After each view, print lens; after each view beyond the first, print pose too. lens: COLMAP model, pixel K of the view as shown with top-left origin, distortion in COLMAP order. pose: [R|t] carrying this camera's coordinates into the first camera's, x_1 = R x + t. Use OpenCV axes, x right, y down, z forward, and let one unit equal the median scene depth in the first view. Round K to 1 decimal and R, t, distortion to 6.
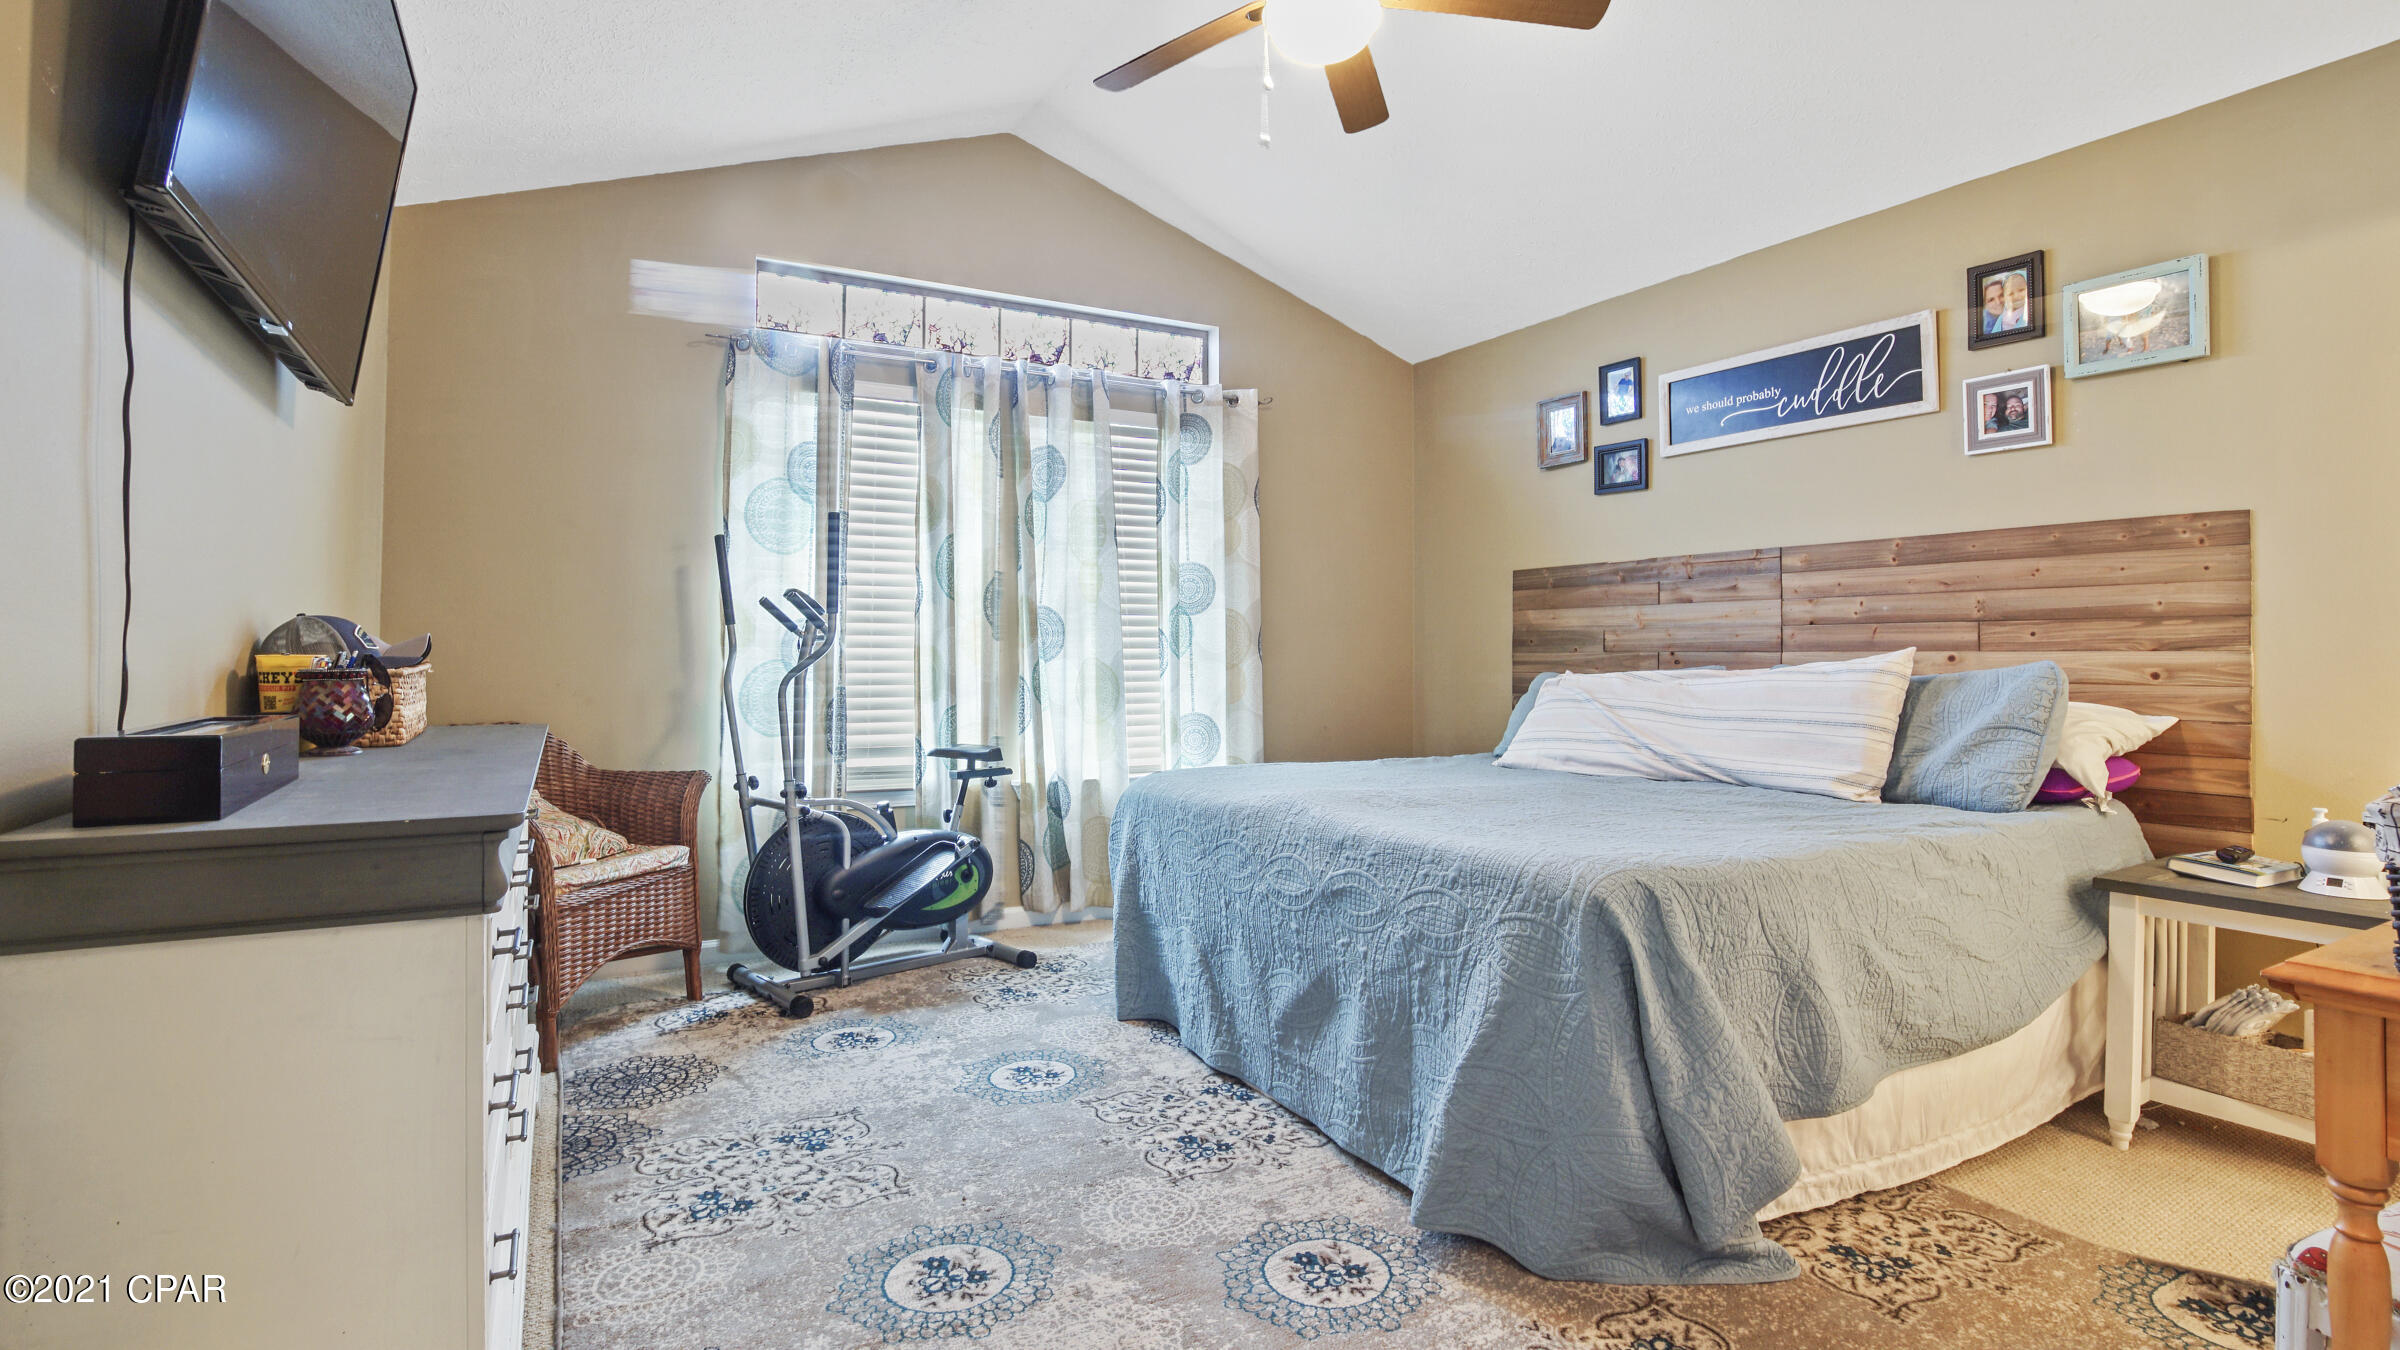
lens RADIAL K [[1105.0, 0, 1197.3], [0, 1105.0, 639.7], [0, 0, 1]] dist [-0.030047, 0.003955]
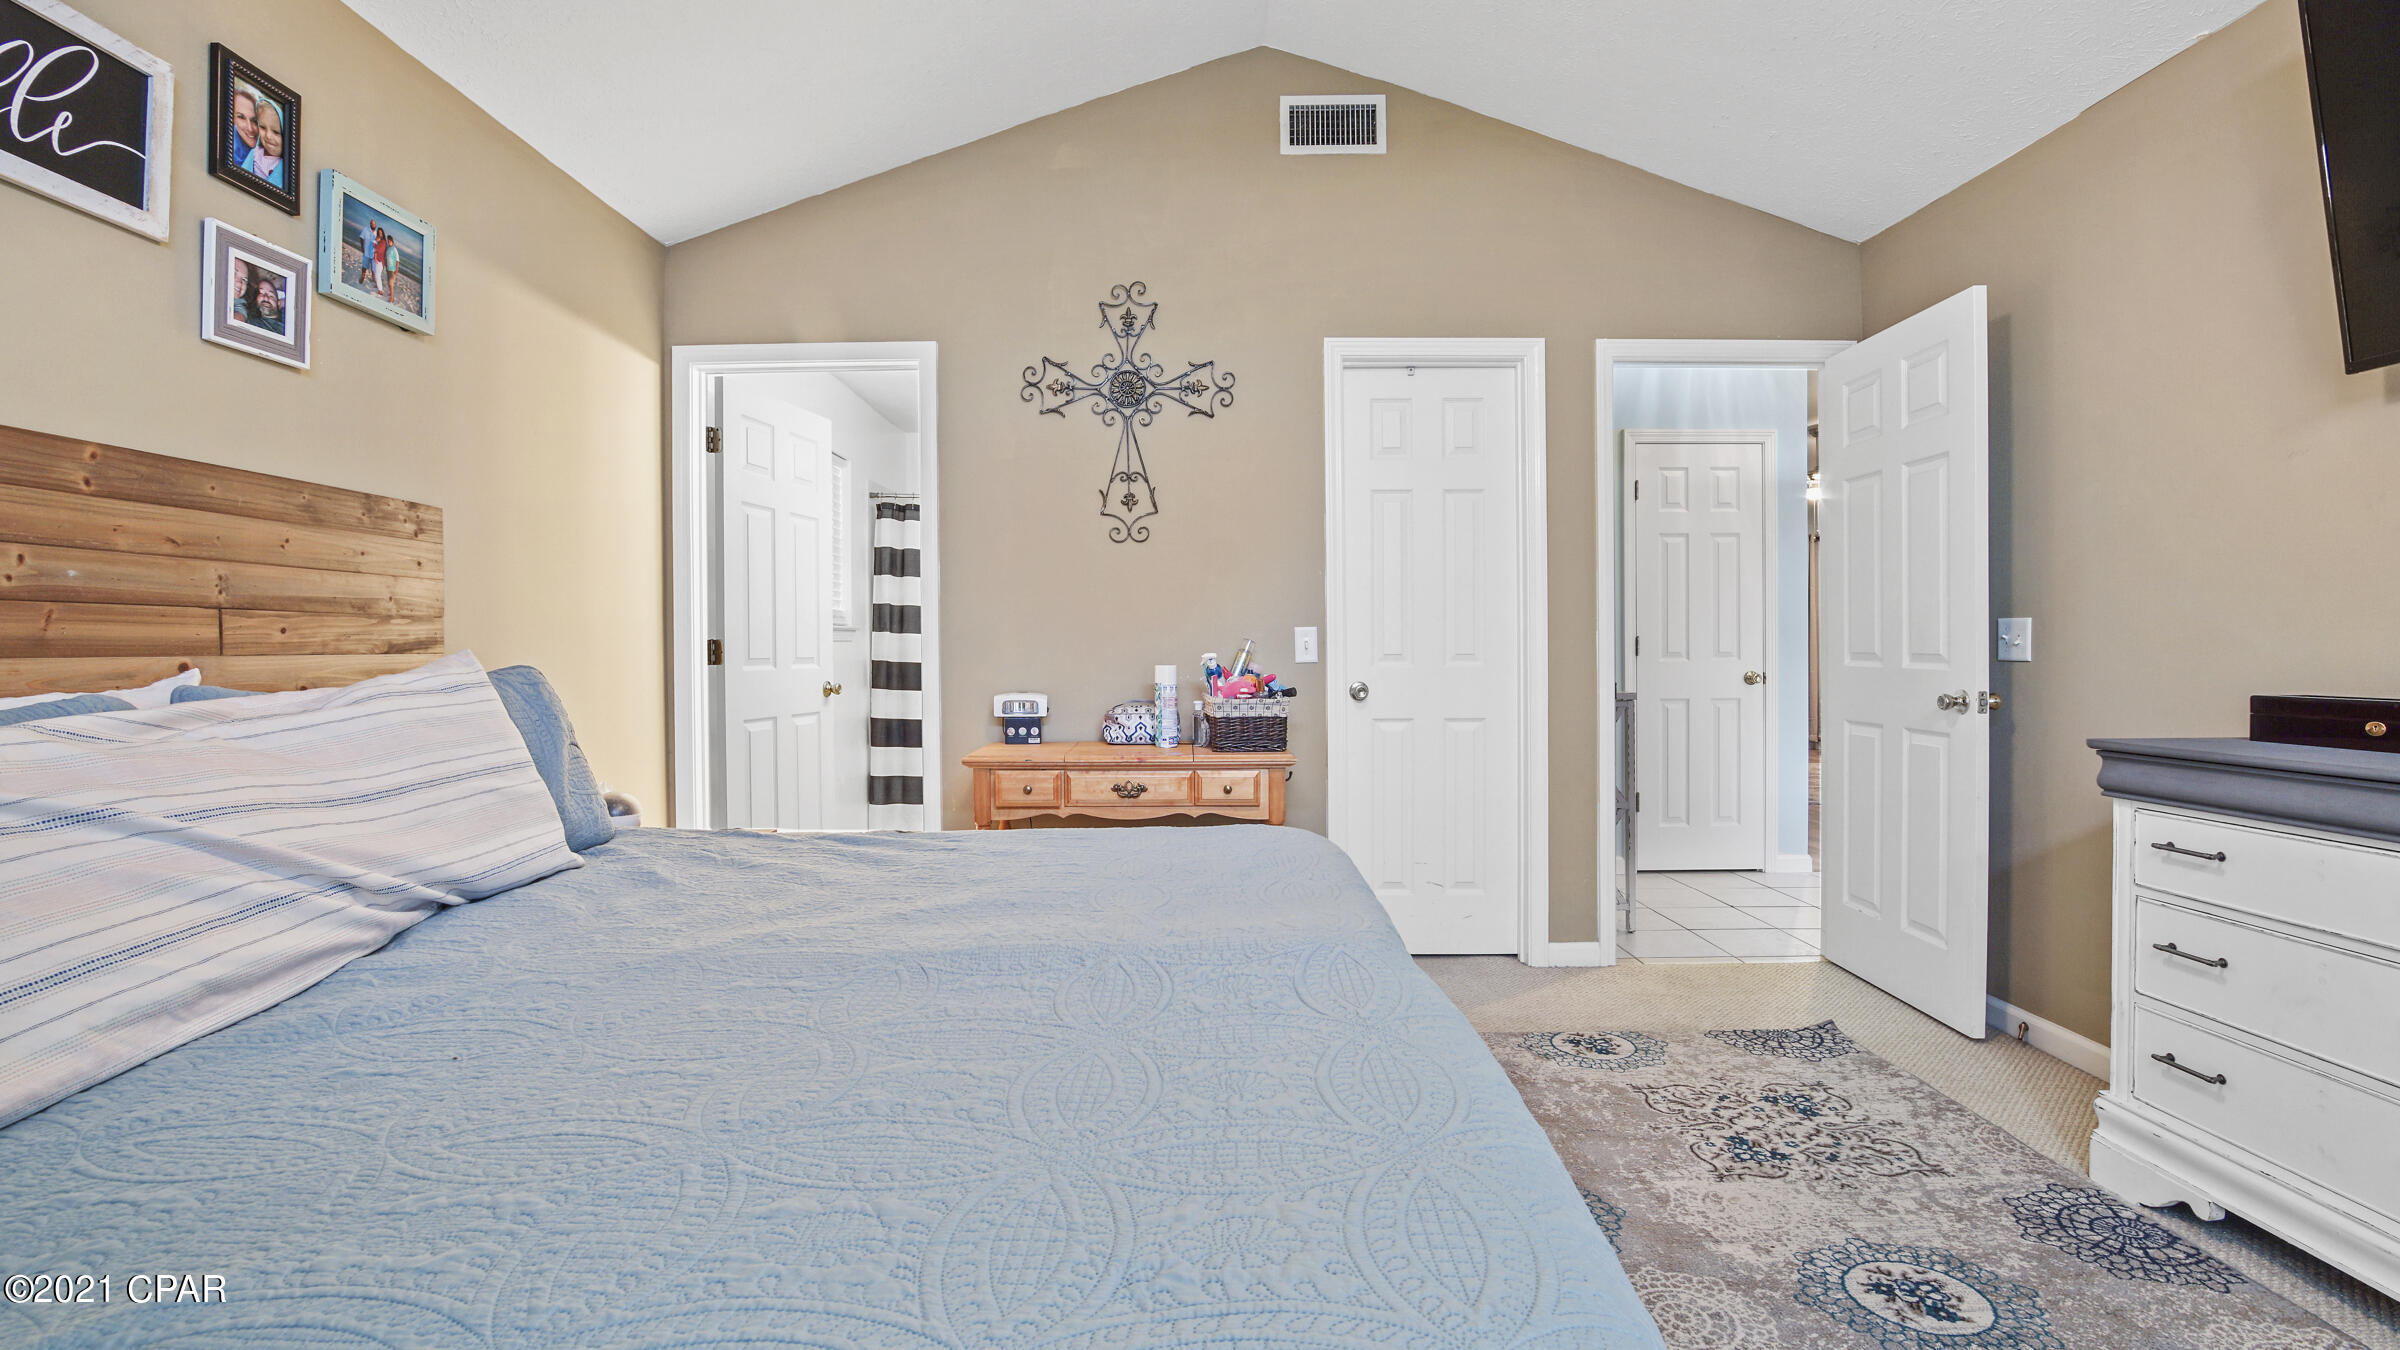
lens RADIAL K [[1076.1, 0, 1192.6], [0, 1076.1, 667.4], [0, 0, 1]] dist [-0.027944, 0.001331]
pose [[-0.872539, -0.003365, 0.488534, -0.067162], [0.002467, 0.999933, 0.011294, 0.010735], [-0.488539, 0.011059, -0.872472, 1.161495]]
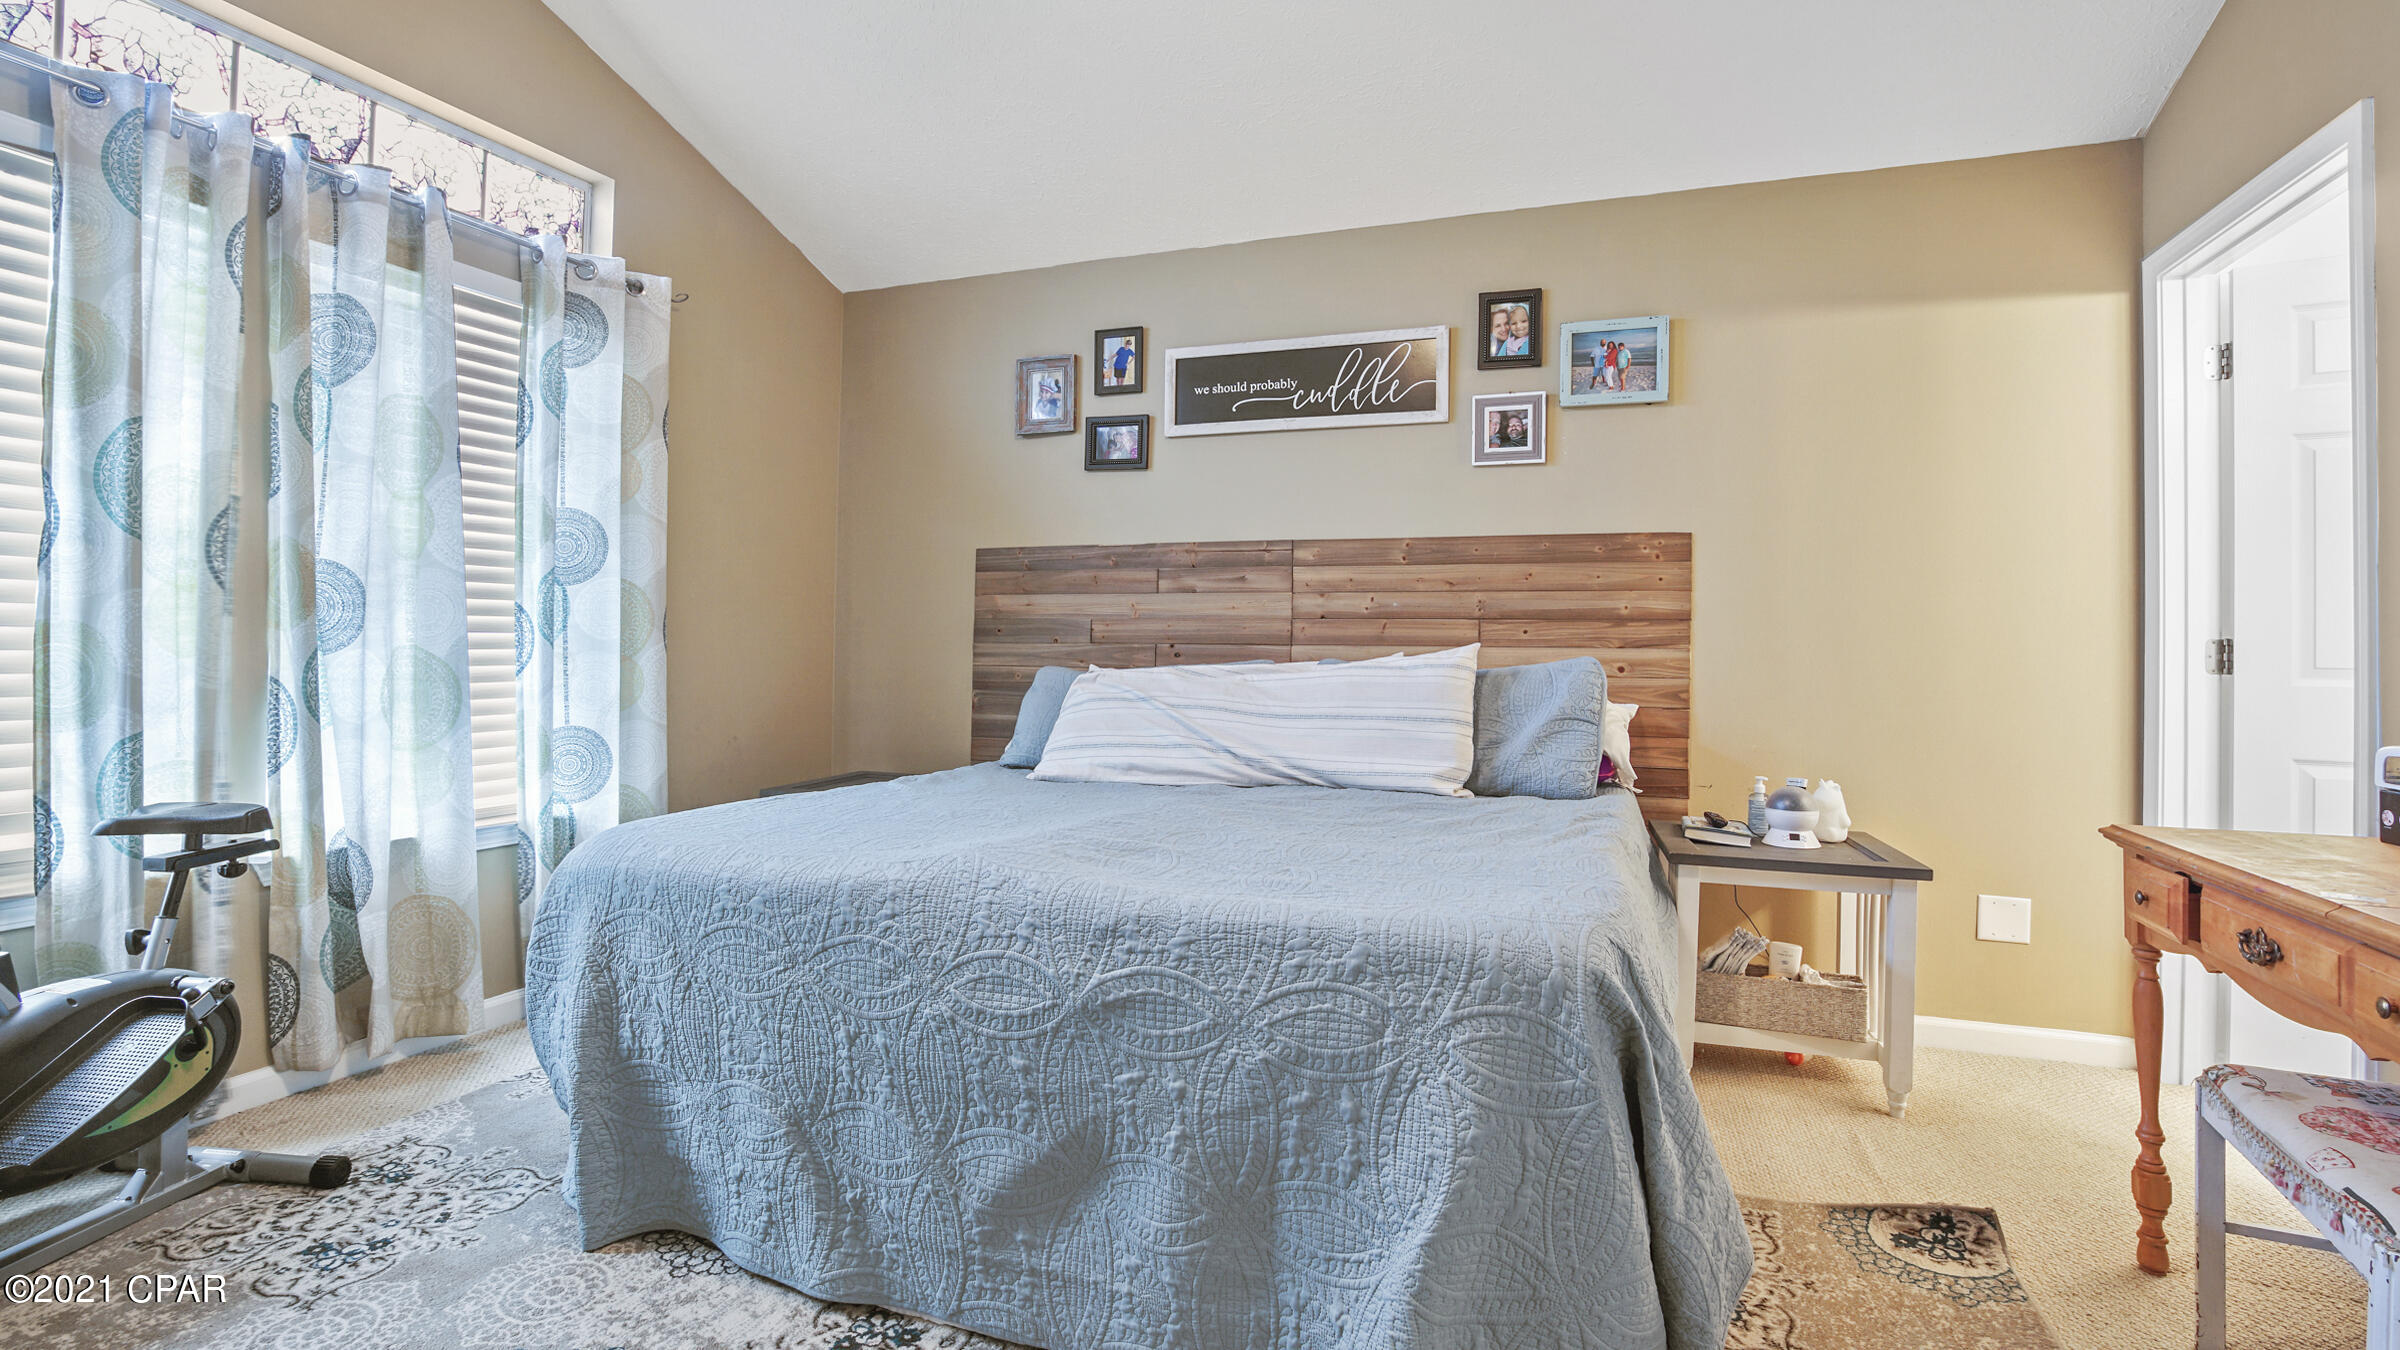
lens RADIAL K [[1087.6, 0, 1195.9], [0, 1087.6, 632.7], [0, 0, 1]] dist [-0.030832, 0.001972]
pose [[0.772608, 0.013865, 0.634732, -0.175087], [-0.016986, 0.999855, -0.001164, 0.002403], [-0.634656, -0.009883, 0.772731, 0.316772]]
